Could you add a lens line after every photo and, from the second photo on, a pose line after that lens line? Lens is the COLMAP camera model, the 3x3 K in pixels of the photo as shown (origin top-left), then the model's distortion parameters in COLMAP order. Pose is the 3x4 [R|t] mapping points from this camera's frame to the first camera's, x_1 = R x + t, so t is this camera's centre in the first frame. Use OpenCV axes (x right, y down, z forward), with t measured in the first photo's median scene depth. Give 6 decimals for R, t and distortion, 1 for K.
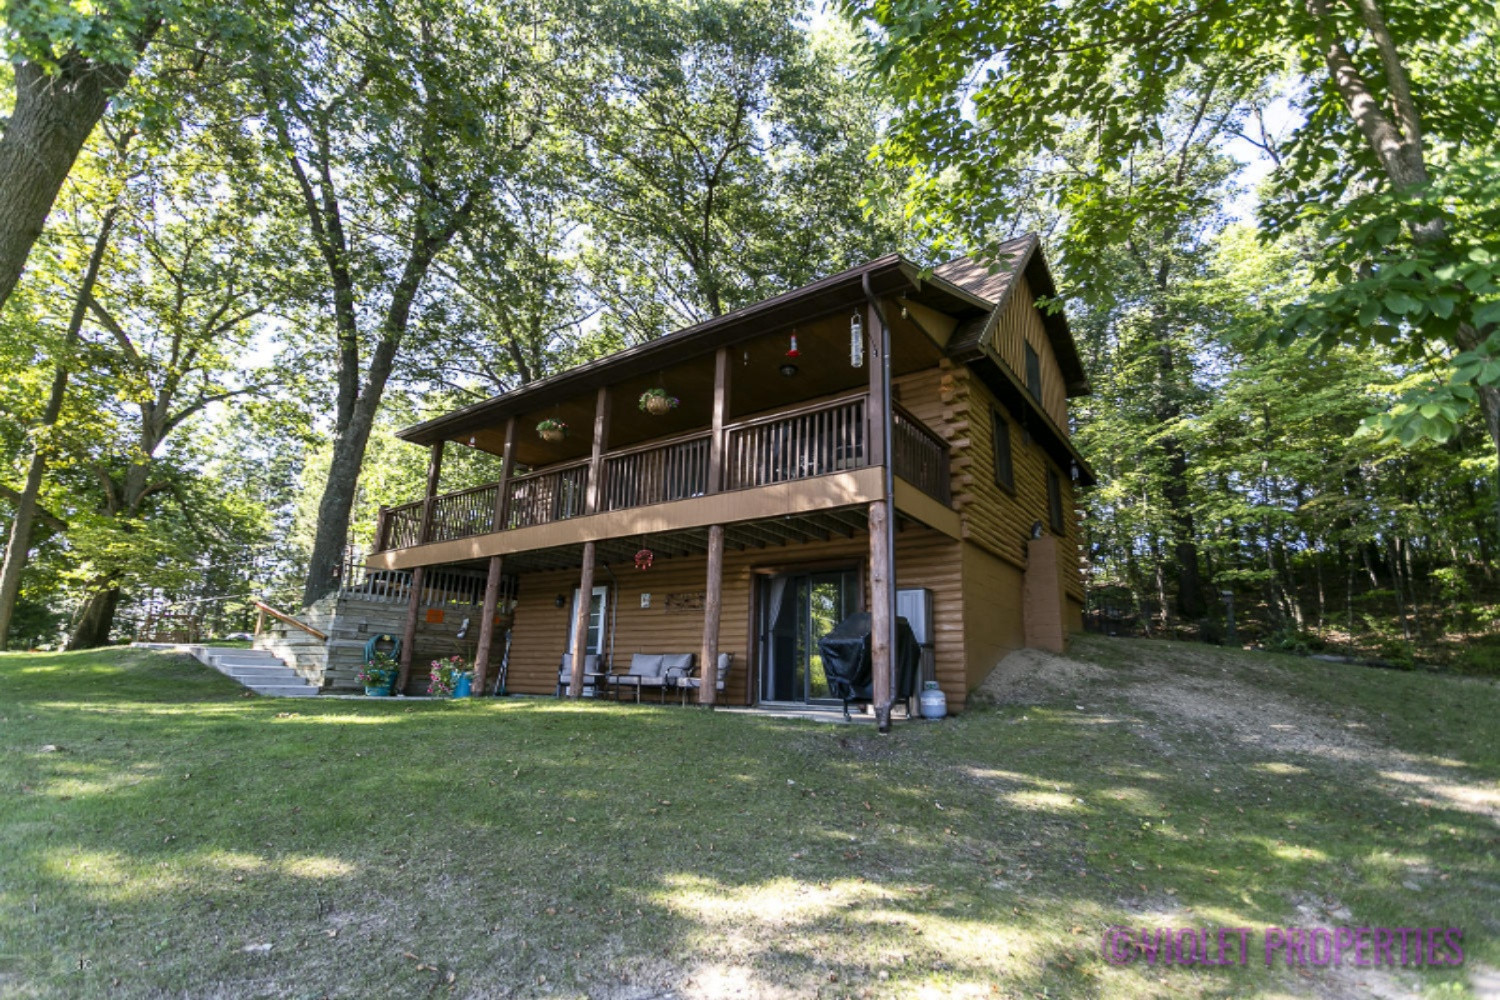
lens RADIAL K [[754.1, 0, 745.1], [0, 754.1, 491.4], [0, 0, 1]] dist [0.029124, -0.001348]
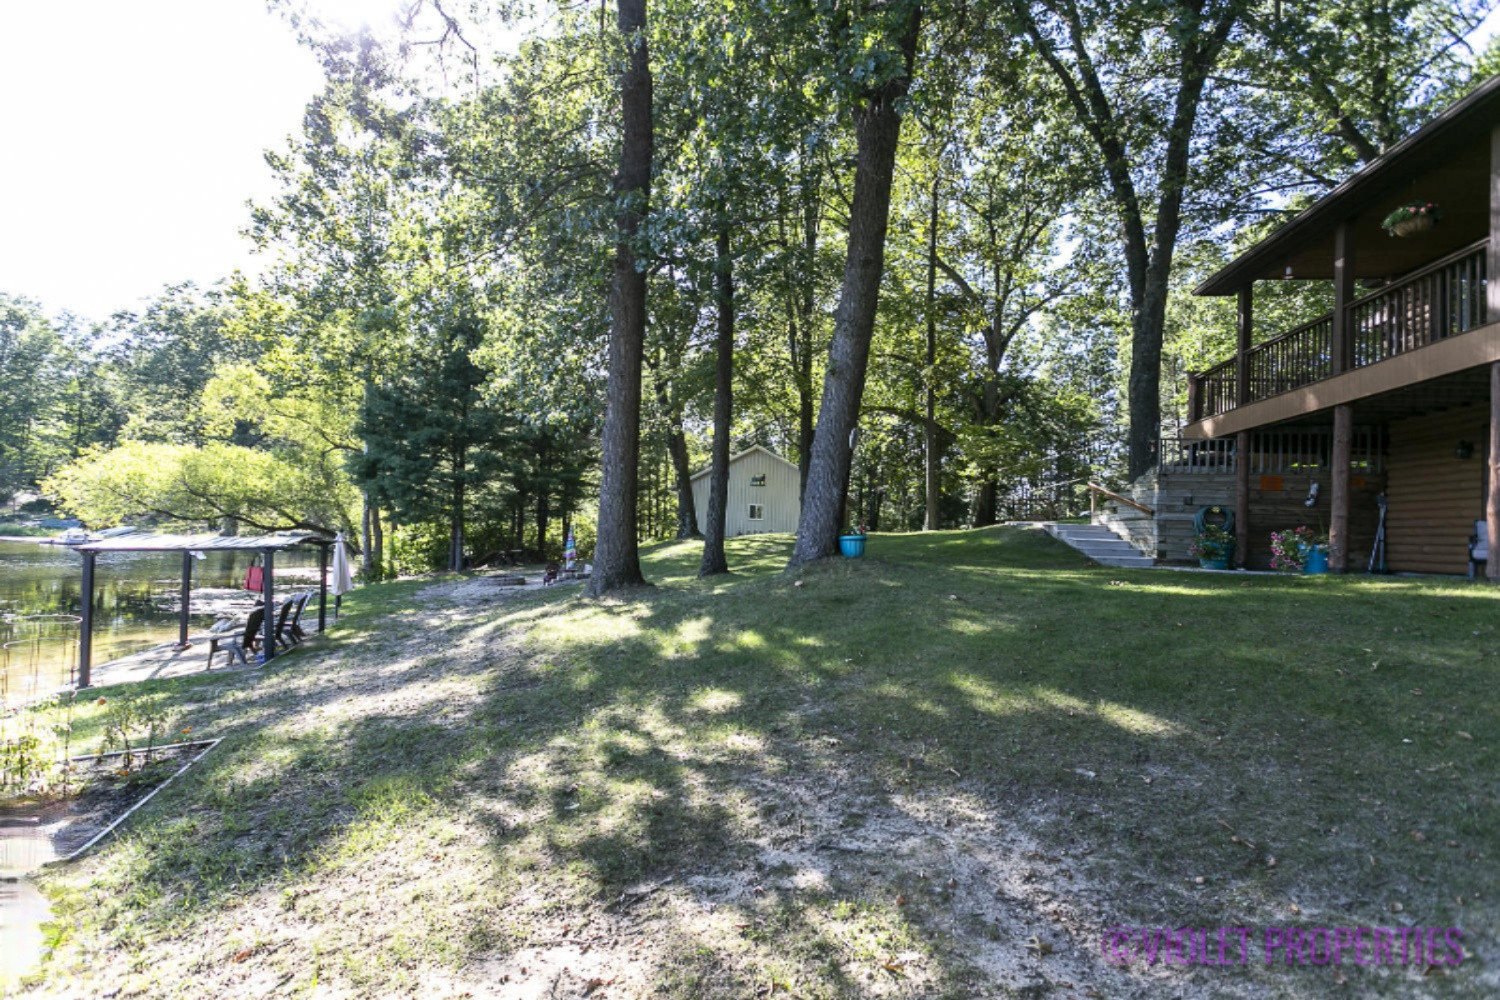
lens RADIAL K [[754.1, 0, 743.8], [0, 754.1, 501.2], [0, 0, 1]] dist [0.029124, -0.001348]
pose [[0.463098, -0.057947, -0.884411, 0.091345], [0.210081, 0.976600, 0.046016, 0.014744], [0.861050, -0.207108, 0.464435, 0.053846]]
